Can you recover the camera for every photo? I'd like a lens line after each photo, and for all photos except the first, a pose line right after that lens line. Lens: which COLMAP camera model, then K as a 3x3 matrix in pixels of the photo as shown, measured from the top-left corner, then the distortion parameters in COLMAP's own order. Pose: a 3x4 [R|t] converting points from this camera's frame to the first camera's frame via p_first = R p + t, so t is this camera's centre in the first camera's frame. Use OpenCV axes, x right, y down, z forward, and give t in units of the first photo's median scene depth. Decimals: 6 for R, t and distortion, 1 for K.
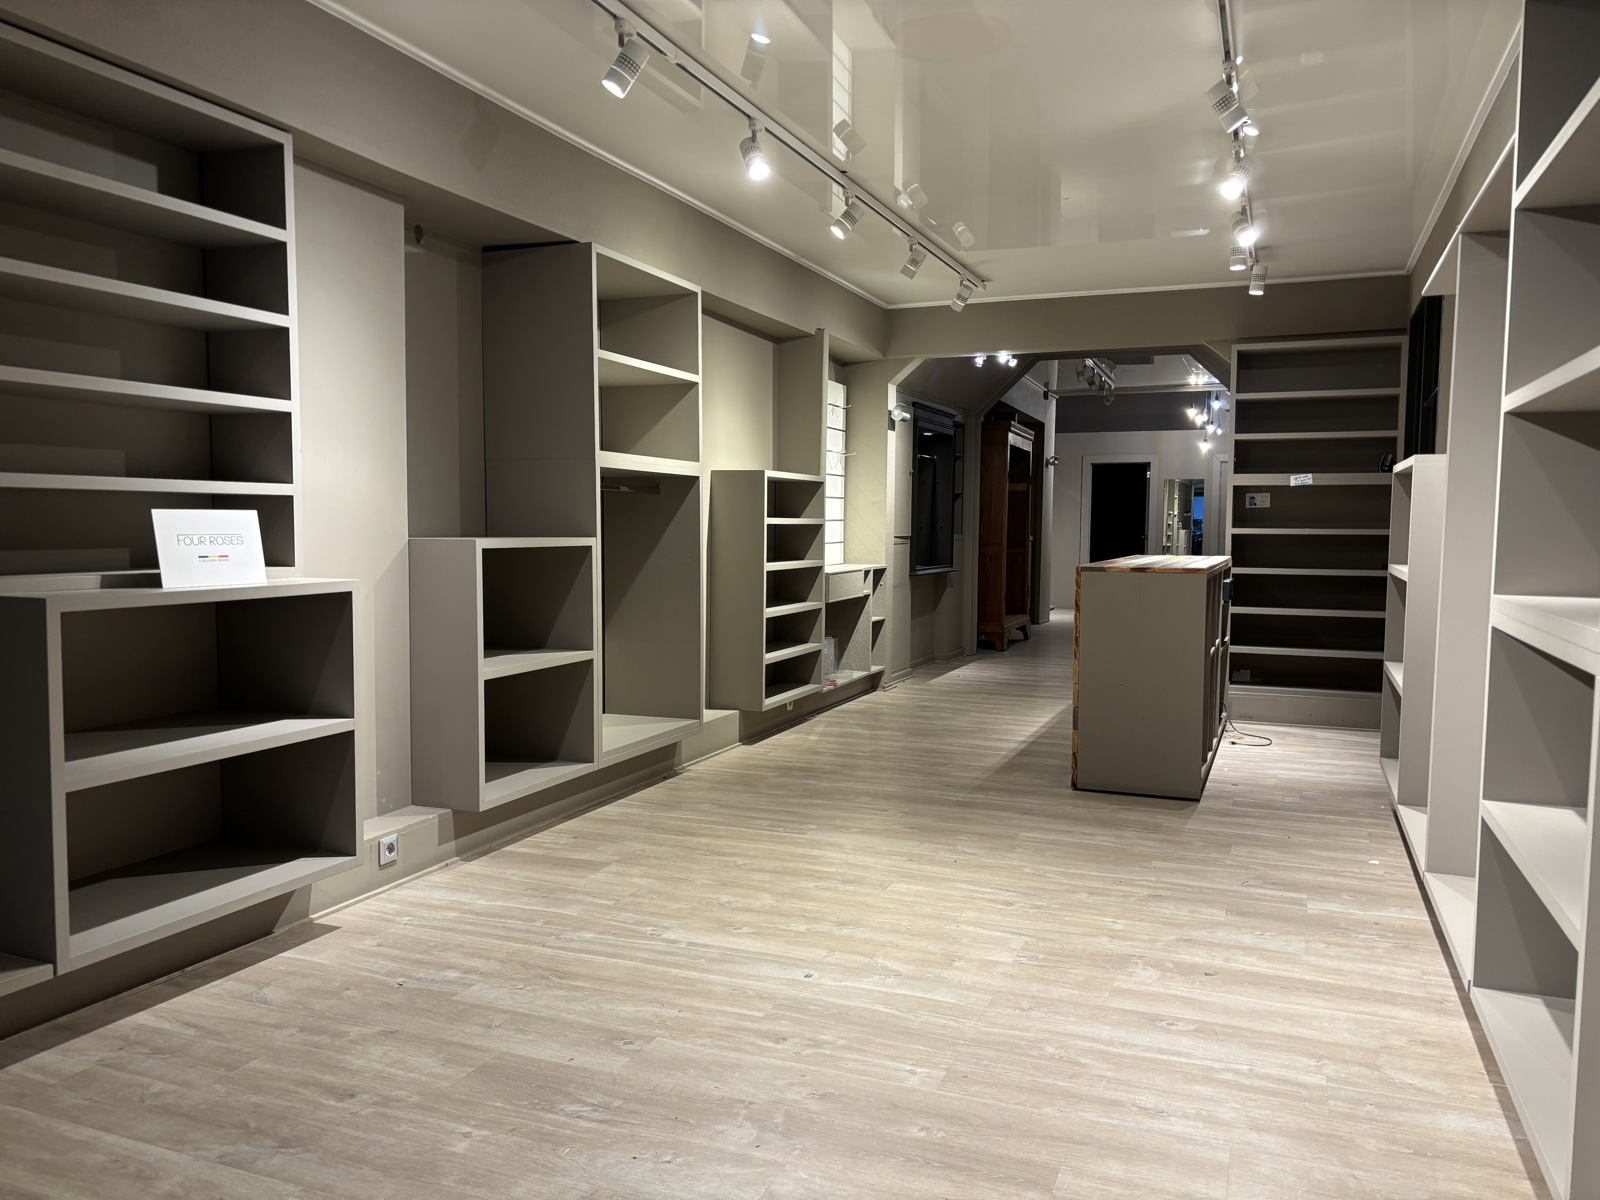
lens RADIAL K [[1204.6, 0, 801.5], [0, 1204.6, 607.9], [0, 0, 1]] dist [0.047756, -0.050662]
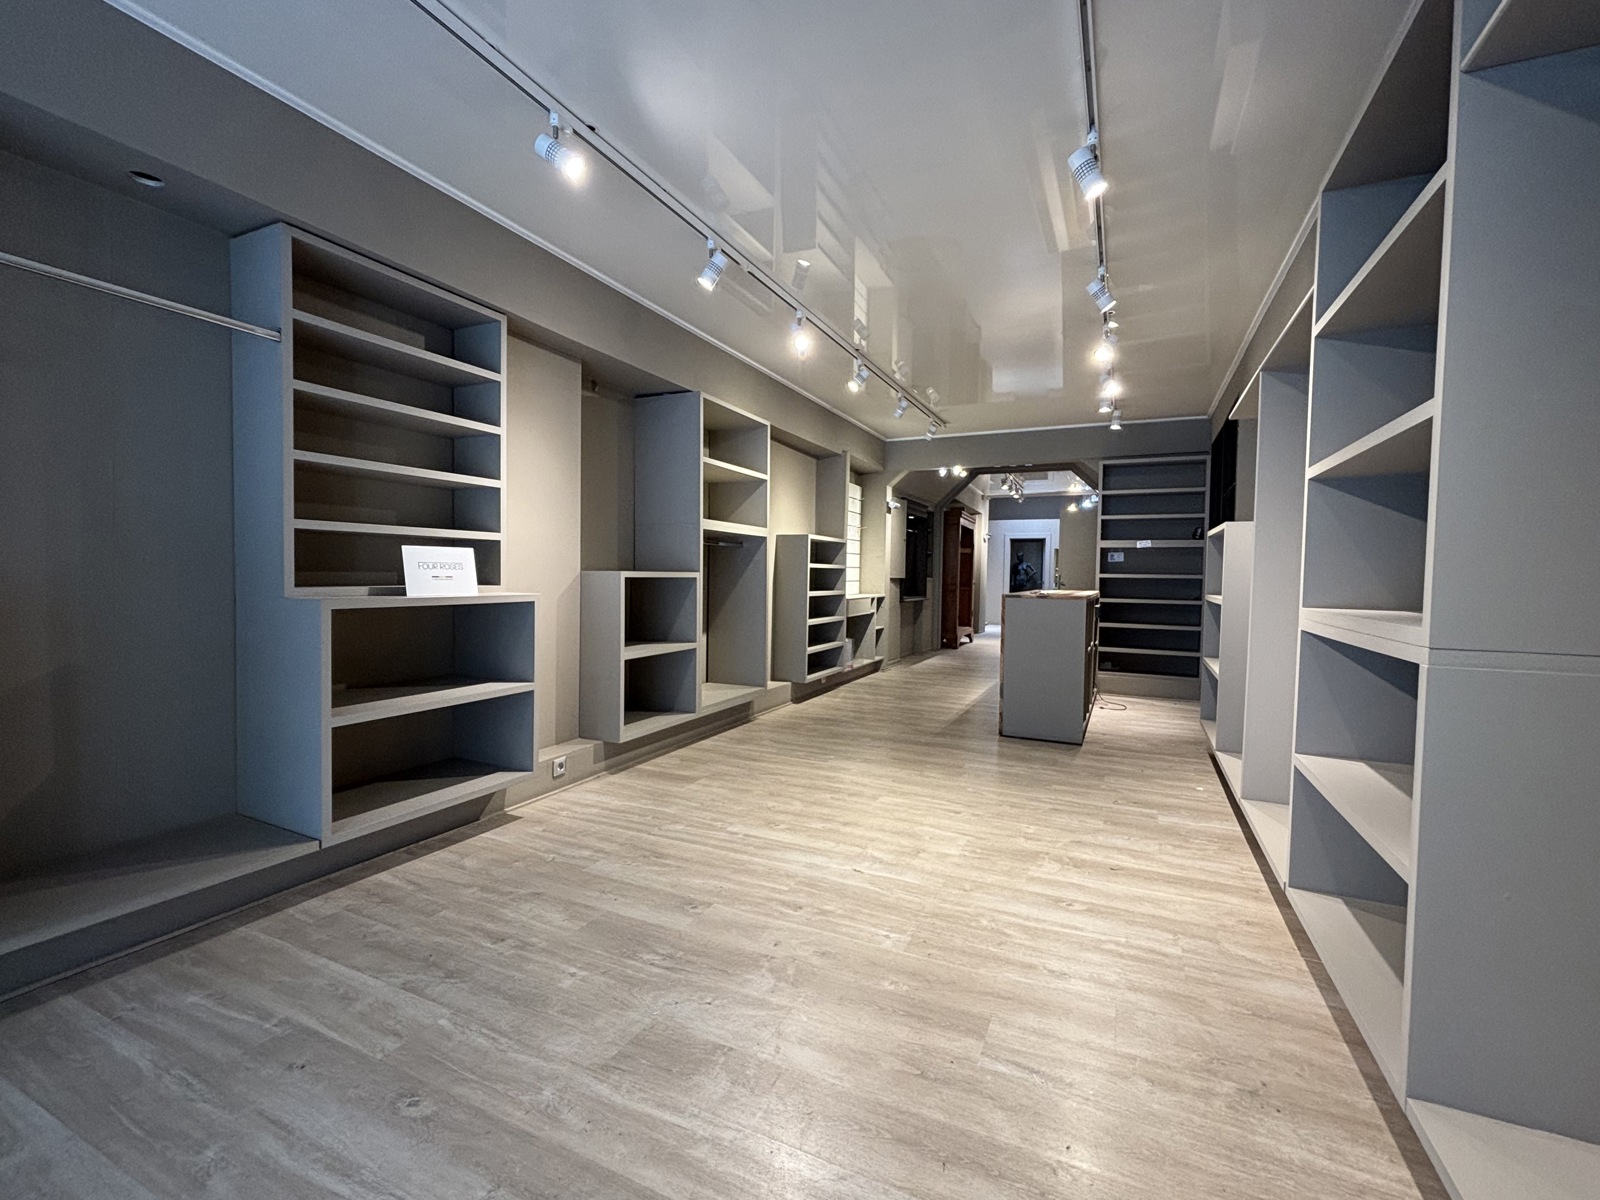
lens RADIAL K [[690.9, 0, 803.7], [0, 690.9, 599.3], [0, 0, 1]] dist [0.033405, -0.048907]
pose [[0.998504, 0.010487, -0.053663, 0.023982], [-0.012370, 0.999315, -0.034881, 0.010272], [0.053261, 0.035492, 0.997950, 0.118276]]
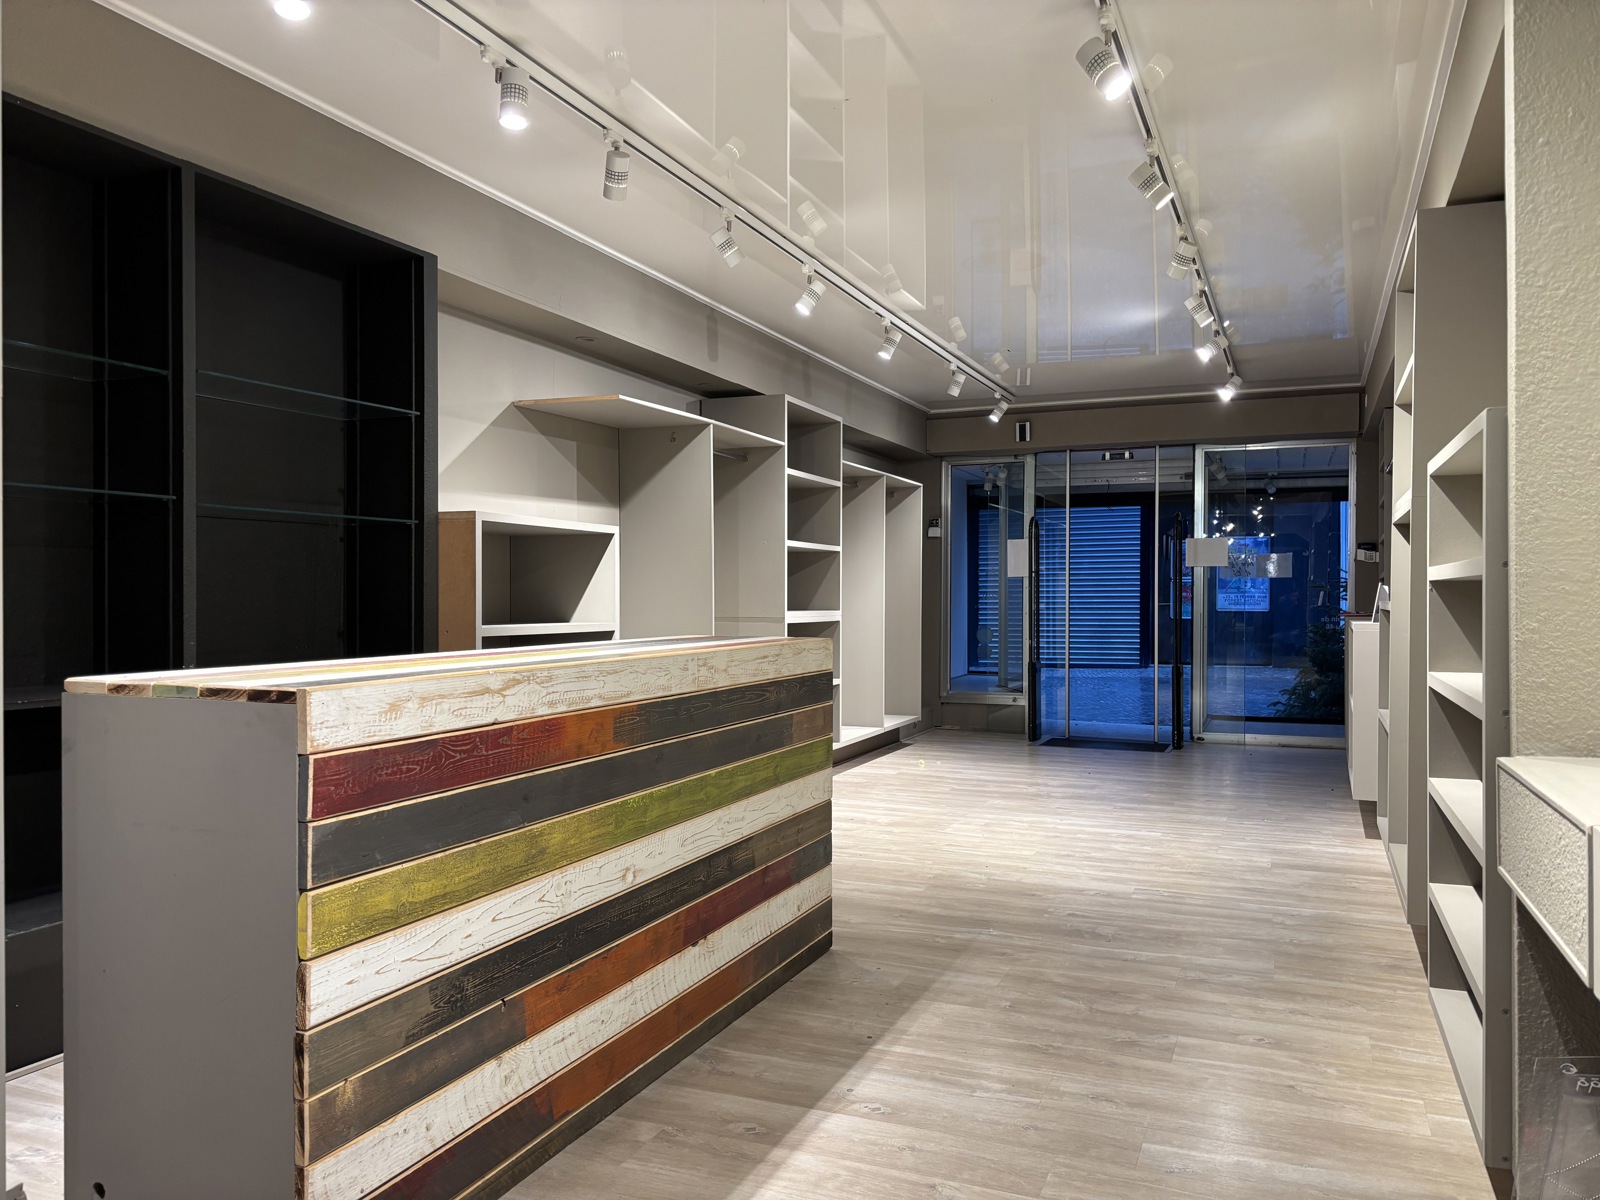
lens RADIAL K [[1204.6, 0, 801.5], [0, 1204.6, 607.9], [0, 0, 1]] dist [0.047756, -0.050662]
pose [[-0.999859, -0.009977, 0.013471, 0.352224], [-0.008821, 0.996484, 0.083317, -0.171034], [-0.014255, 0.083186, -0.996432, 2.572129]]
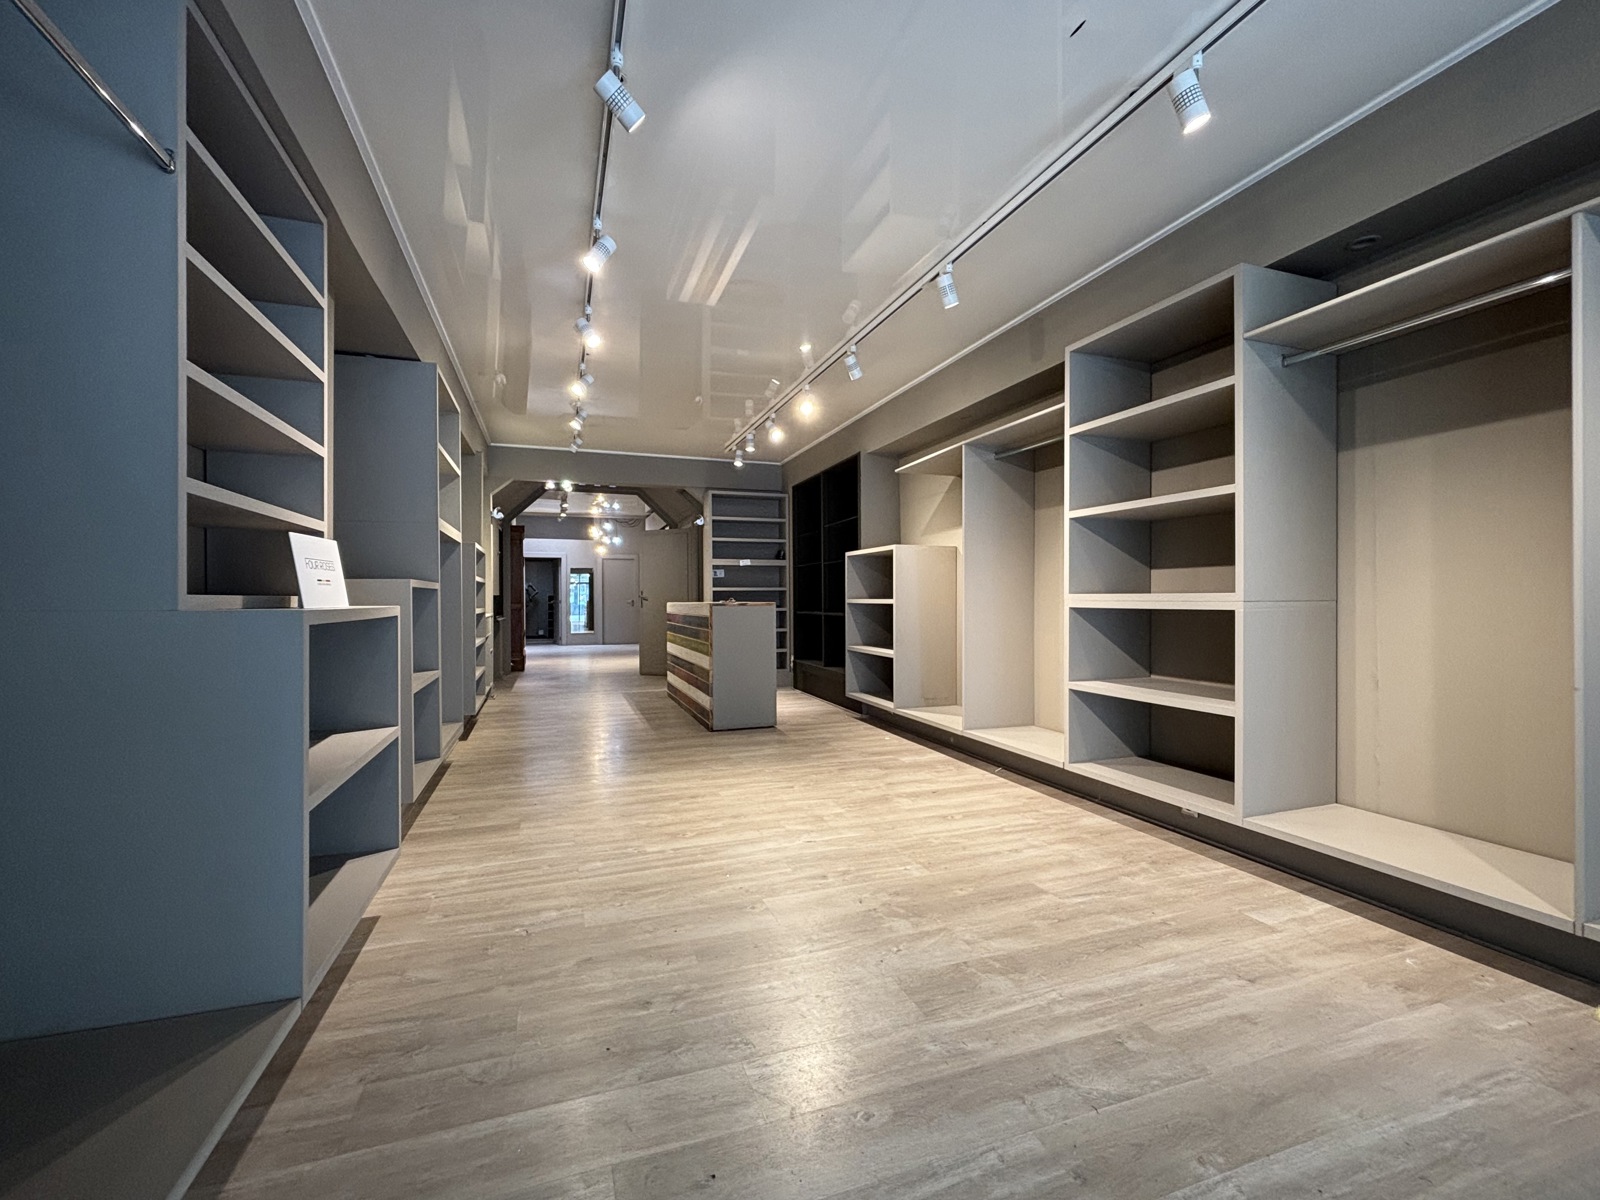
lens RADIAL K [[690.9, 0, 803.7], [0, 690.9, 599.3], [0, 0, 1]] dist [0.033405, -0.048907]
pose [[0.746467, -0.010917, 0.665332, -0.504471], [0.058010, 0.997126, -0.048723, 0.024902], [-0.662889, 0.074966, 0.744956, 0.237729]]
